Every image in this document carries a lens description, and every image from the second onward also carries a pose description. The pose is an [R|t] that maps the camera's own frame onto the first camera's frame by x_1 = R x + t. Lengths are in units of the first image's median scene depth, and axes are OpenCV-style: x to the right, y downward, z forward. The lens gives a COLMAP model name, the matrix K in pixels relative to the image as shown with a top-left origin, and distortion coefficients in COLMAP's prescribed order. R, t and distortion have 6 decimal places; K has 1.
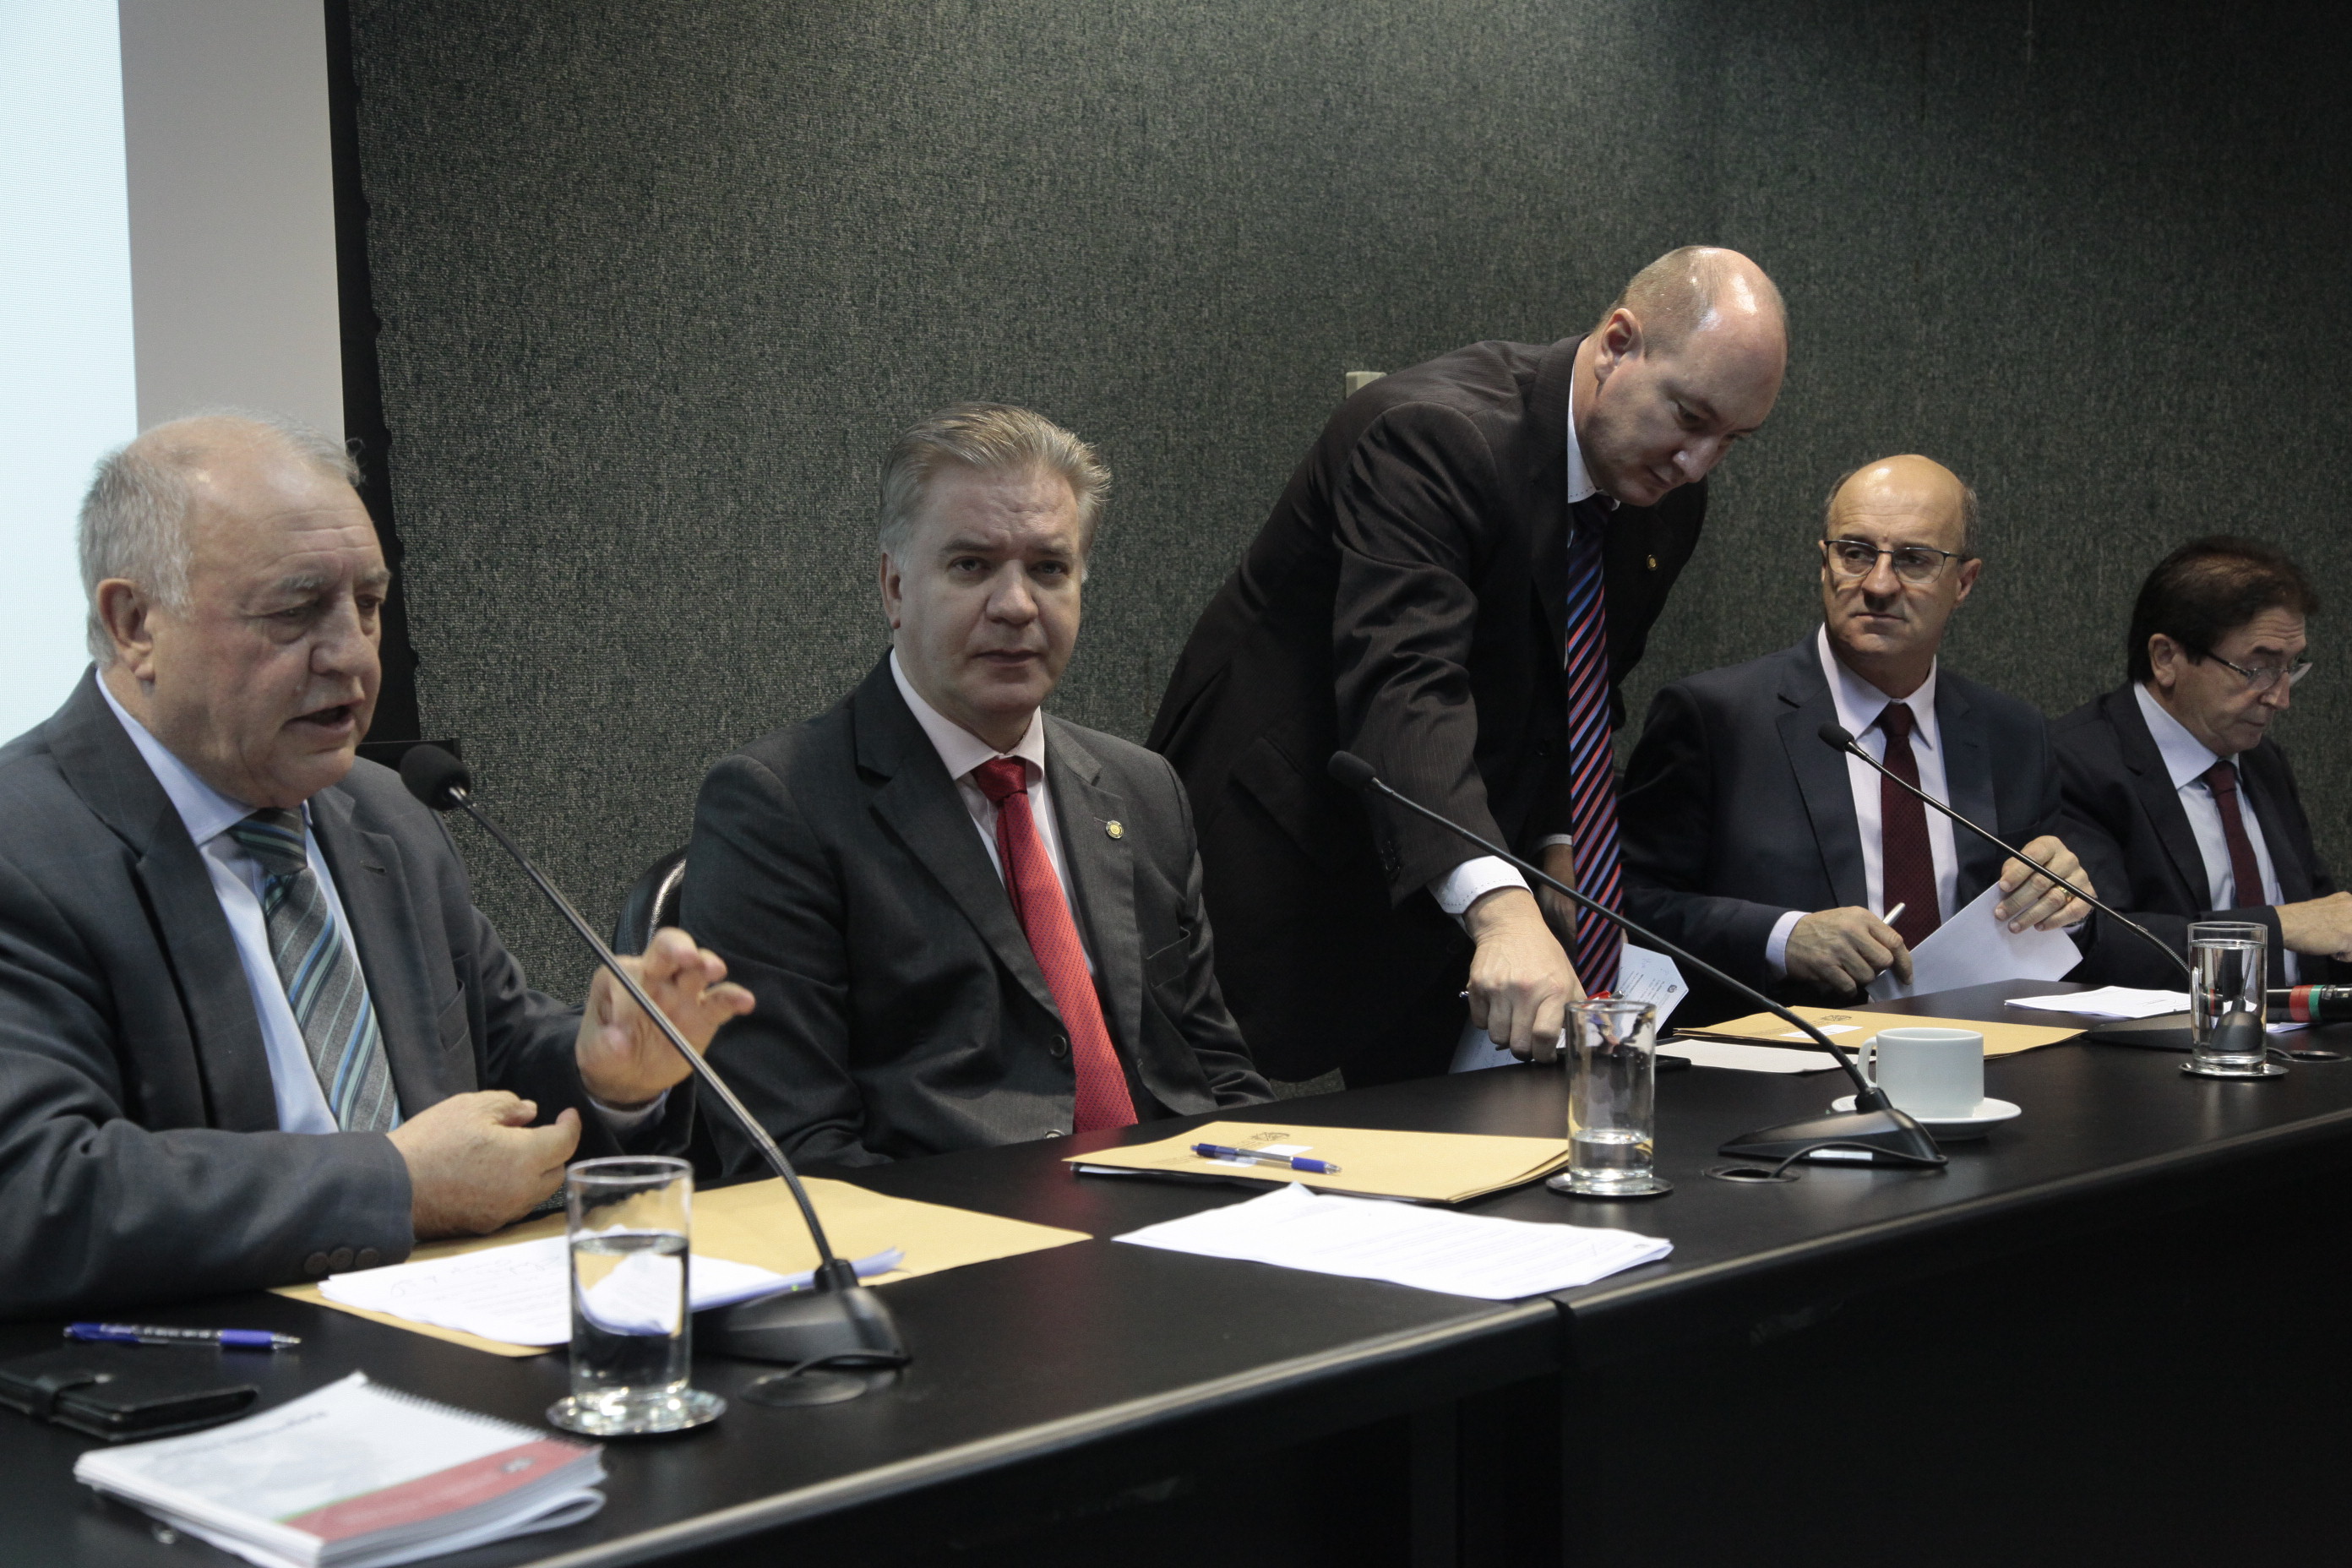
lens RADIAL K [[3388.6, 0, 1158.9], [0, 3388.6, 799.0], [0, 0, 1]] dist [0.164655, 0.000000]
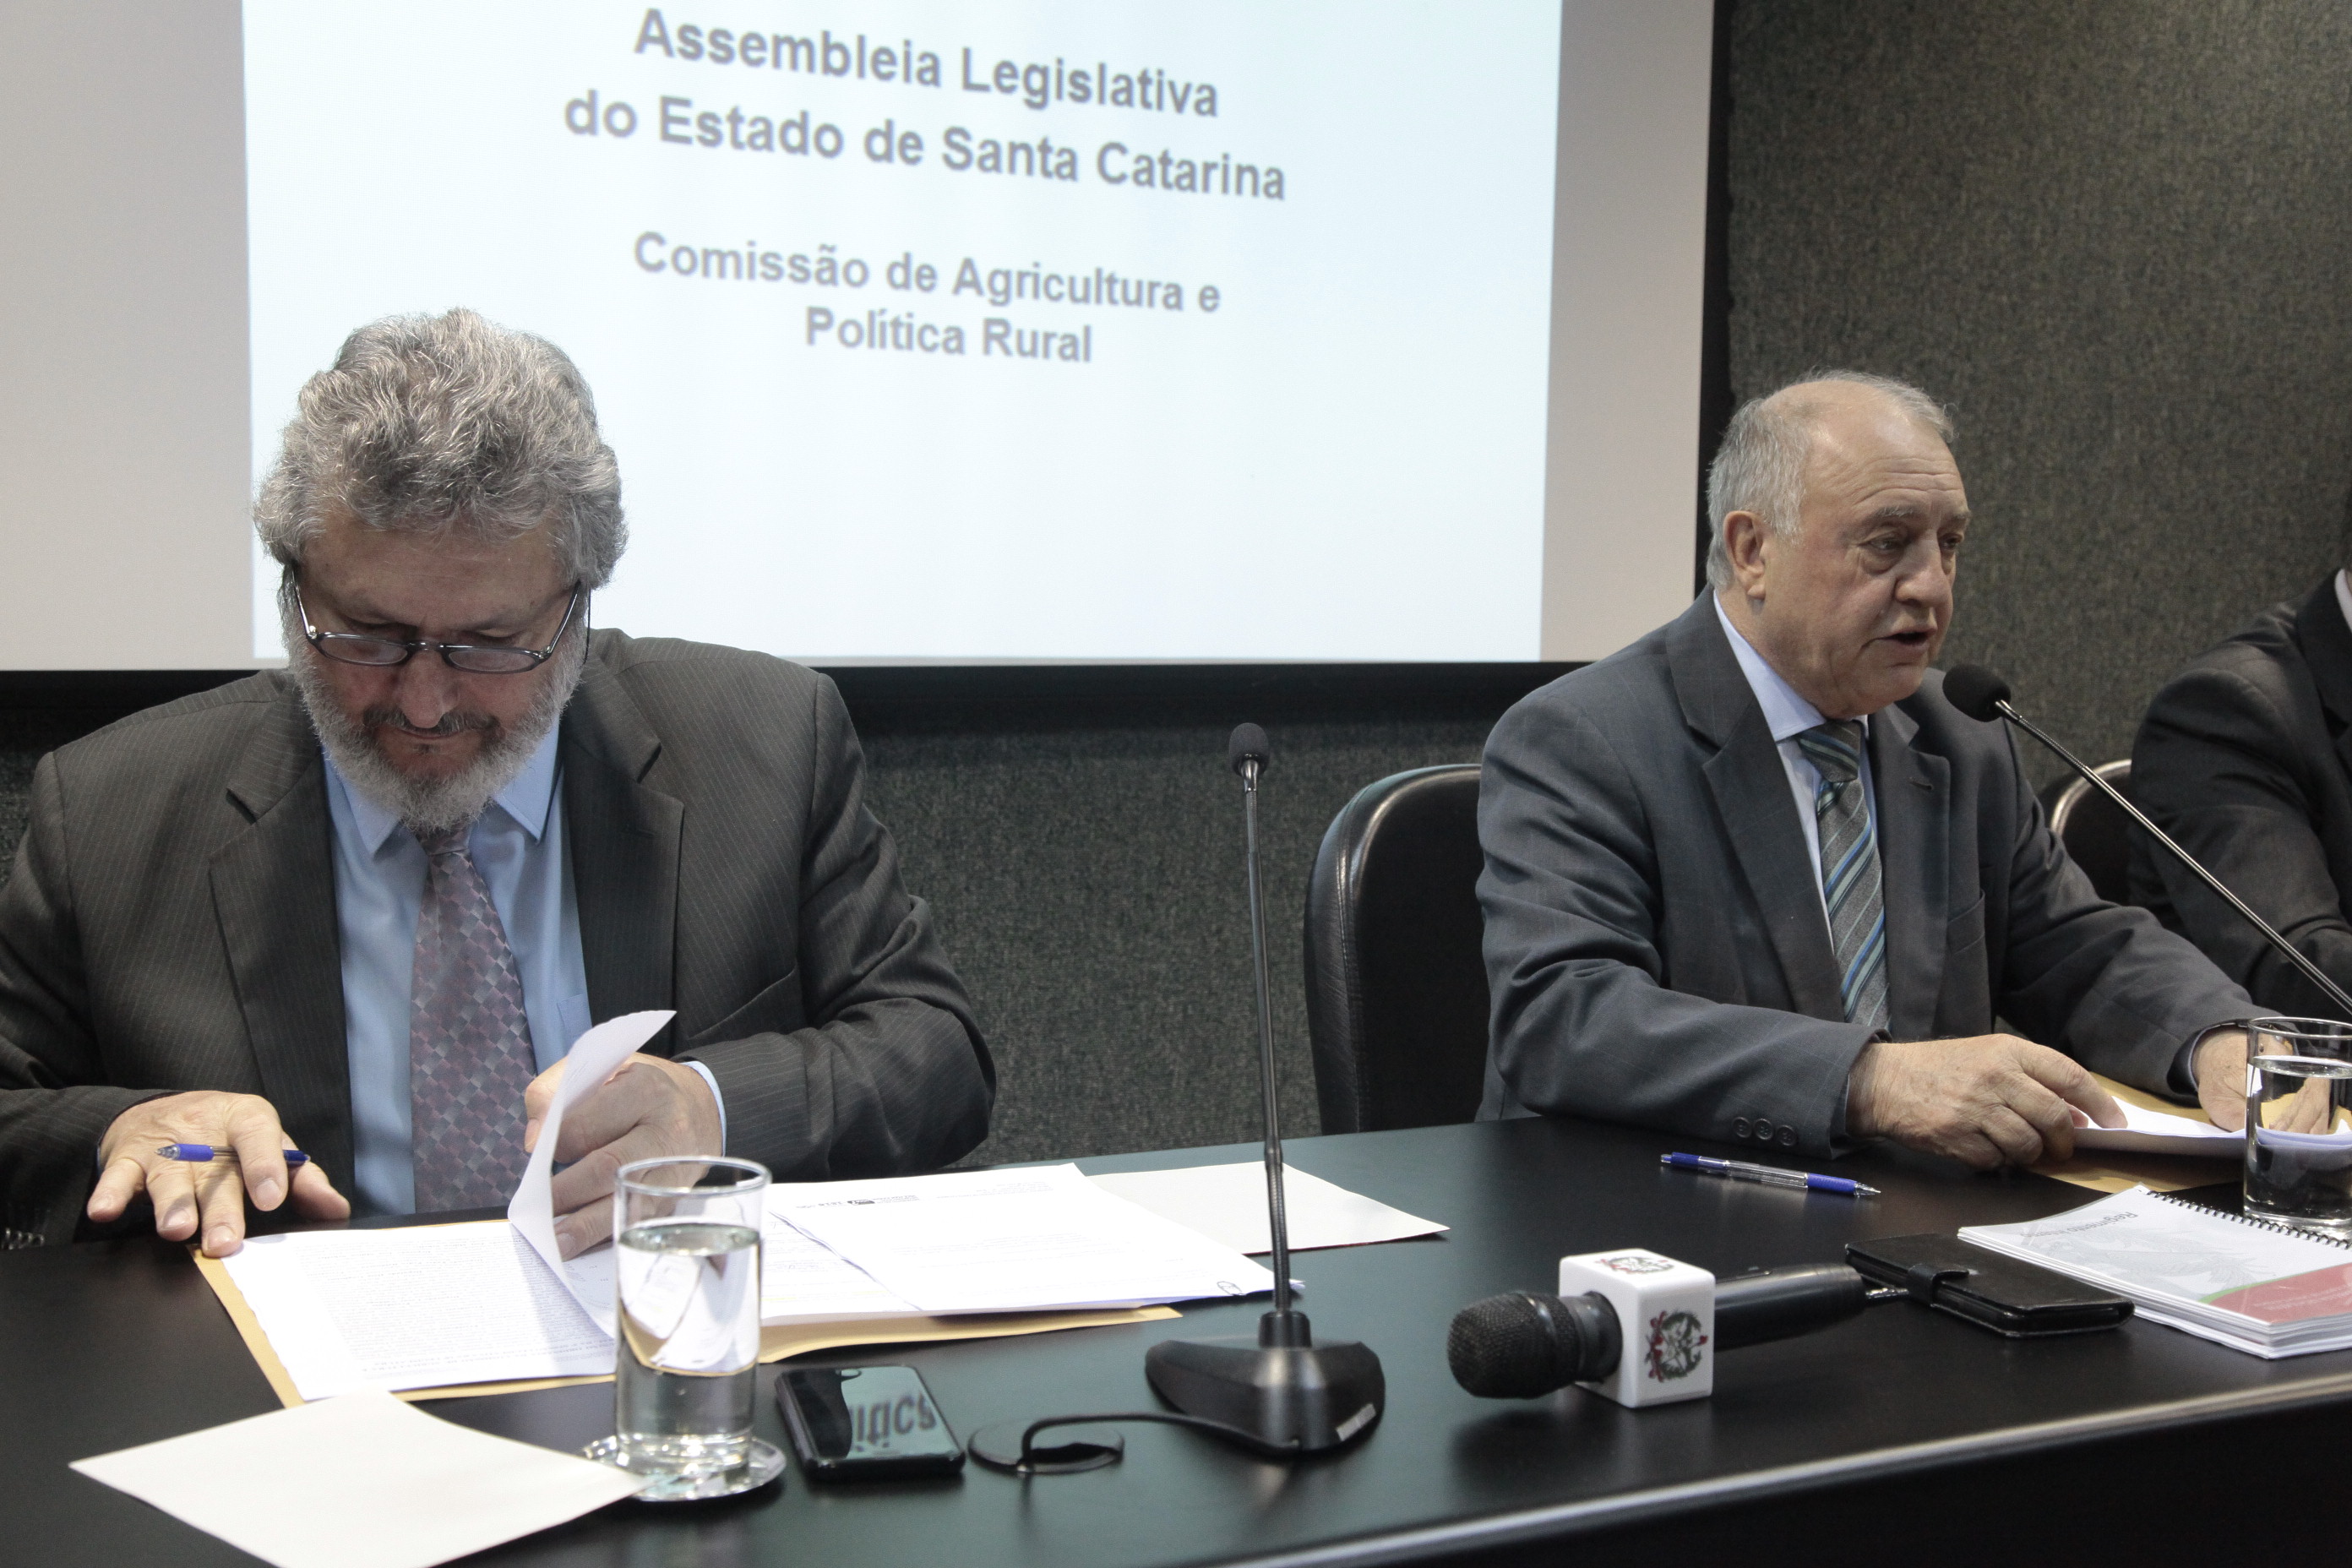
lens RADIAL K [[2933.9, 0, 1155.4], [0, 2933.9, 785.9], [0, 0, 1]] dist [0.109761, 0.000000]
pose [[0.955123, 0.051899, -0.291629, -0.101846], [-0.045633, 0.998559, 0.028253, 0.005769], [0.292675, -0.013678, 0.956114, -0.018923]]
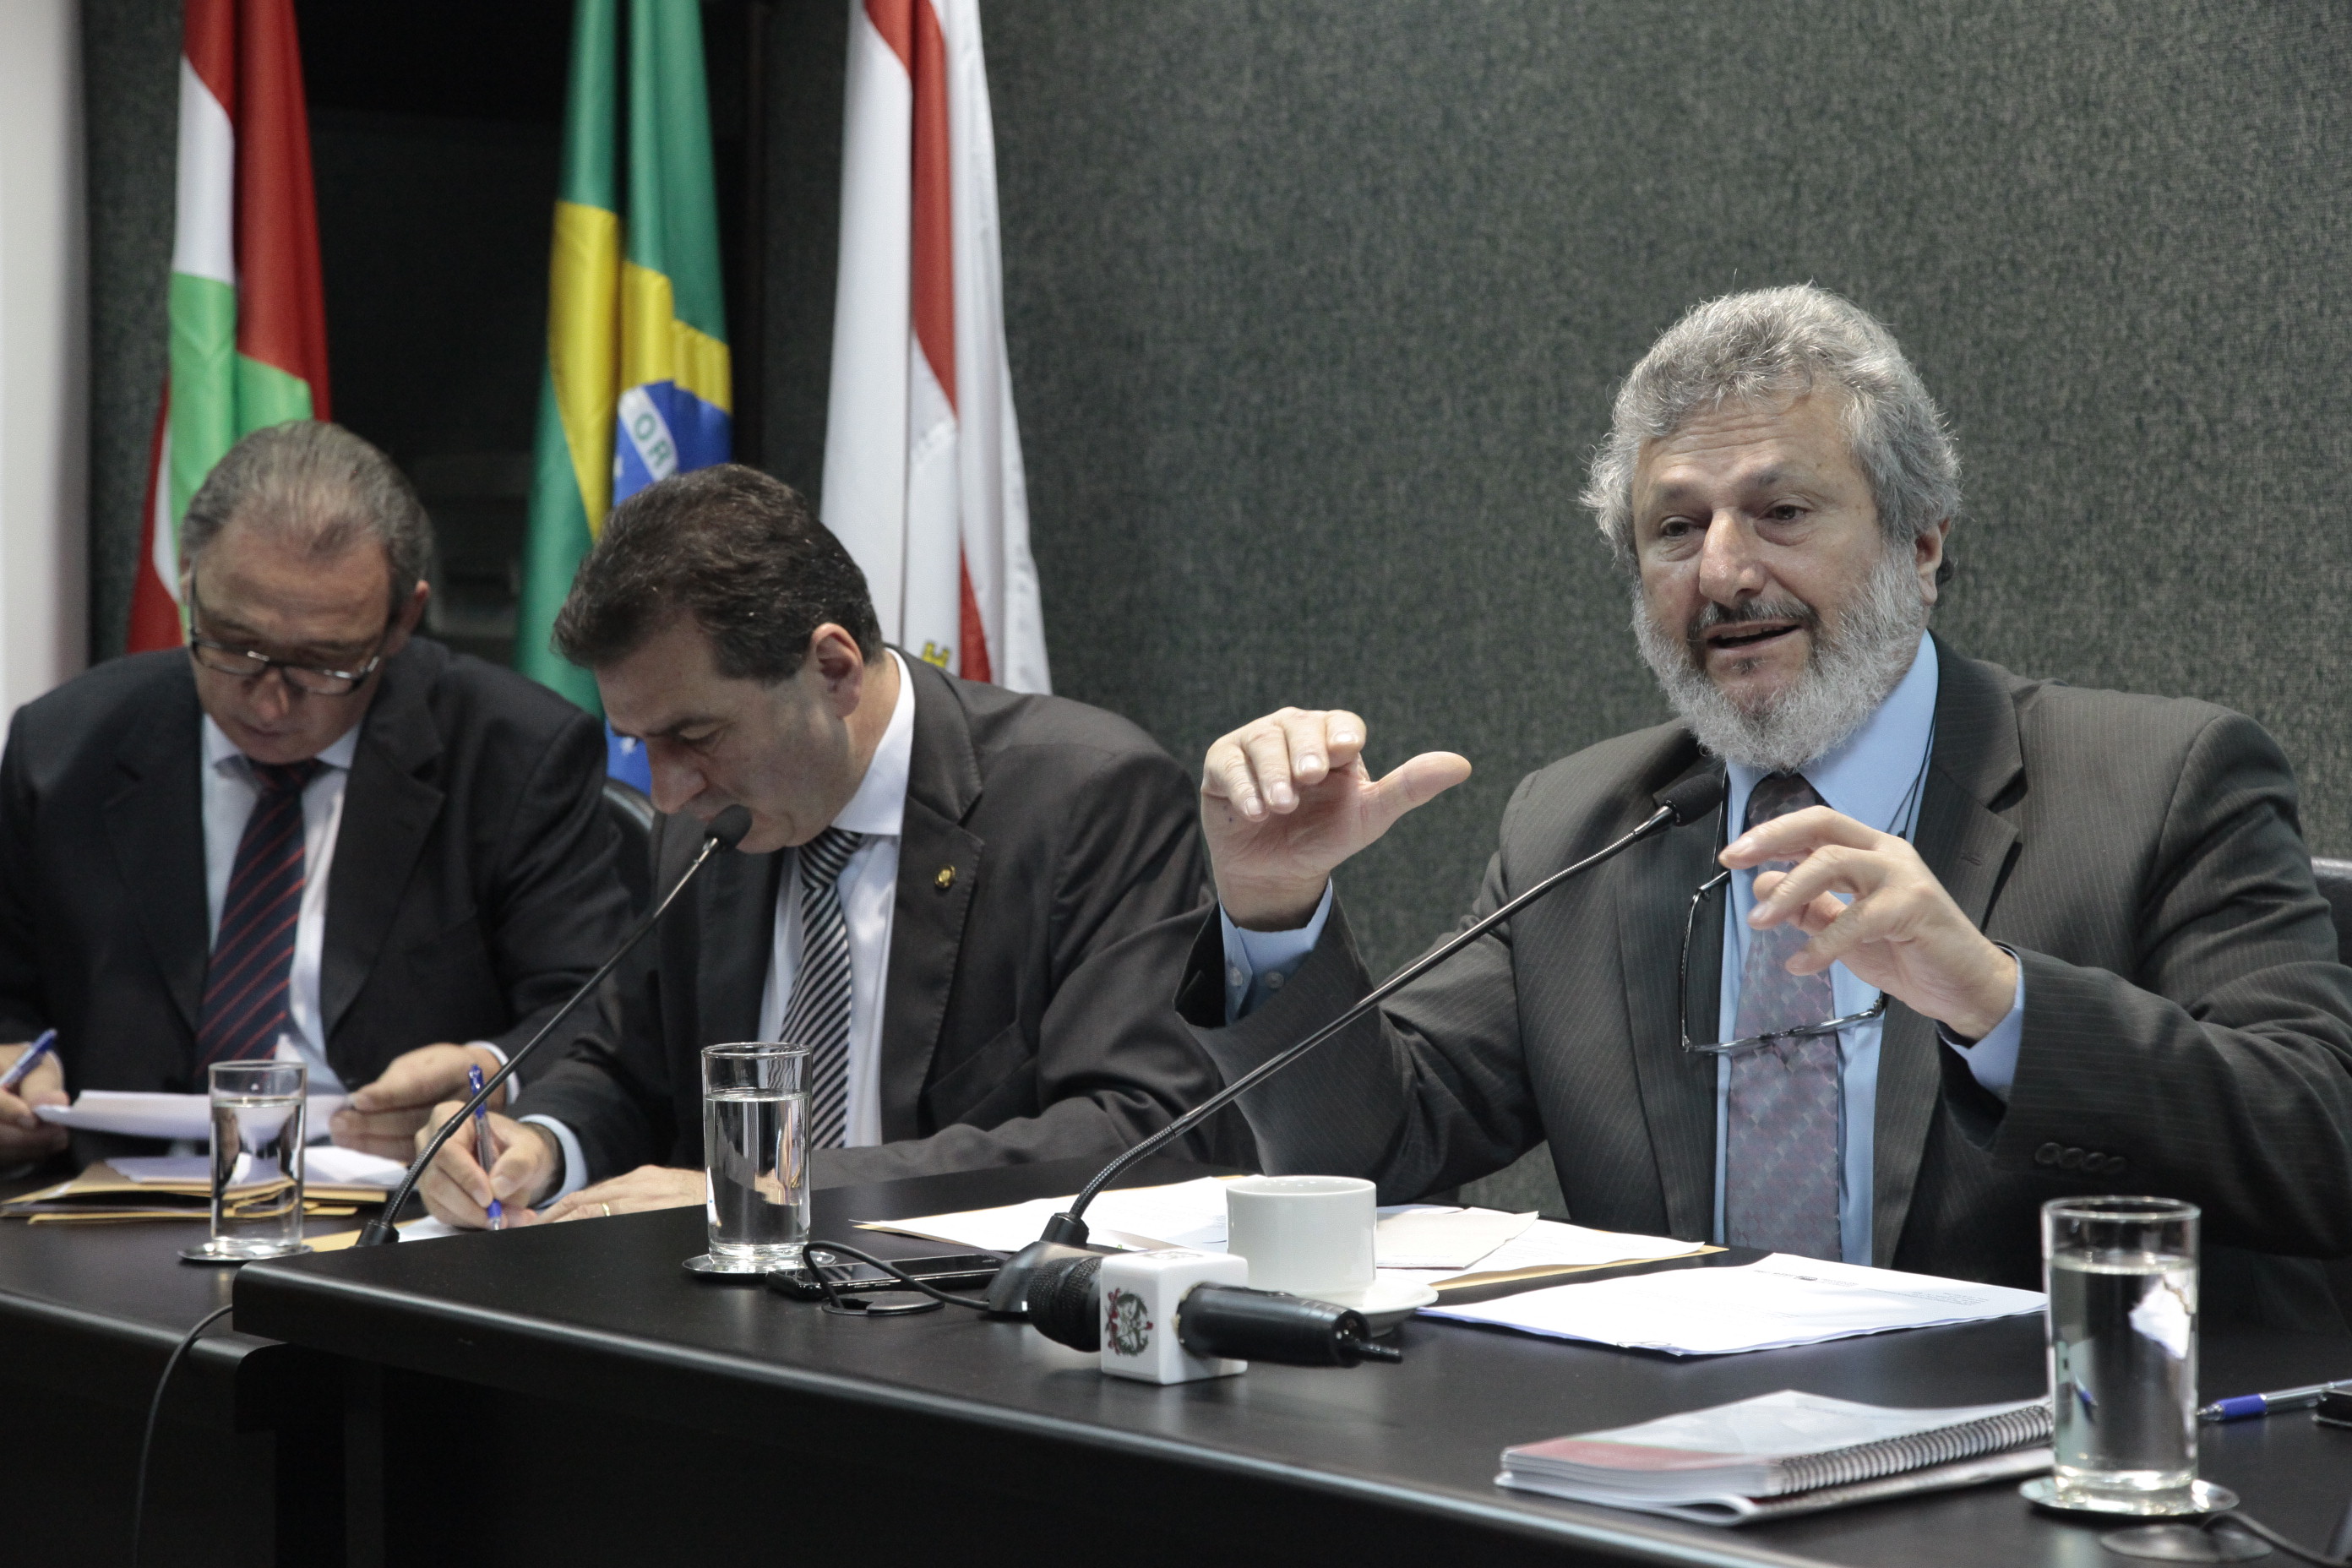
lens RADIAL K [[5258.4, 0, 1164.2], [0, 5258.4, 802.0], [0, 0, 1]] dist [0.401897, 0.000000]
pose [[-0.118333, 0.050346, -0.991697, 0.499433], [-0.055440, 0.996821, 0.057221, -0.023712], [0.991425, 0.061751, -0.115166, 0.401739]]
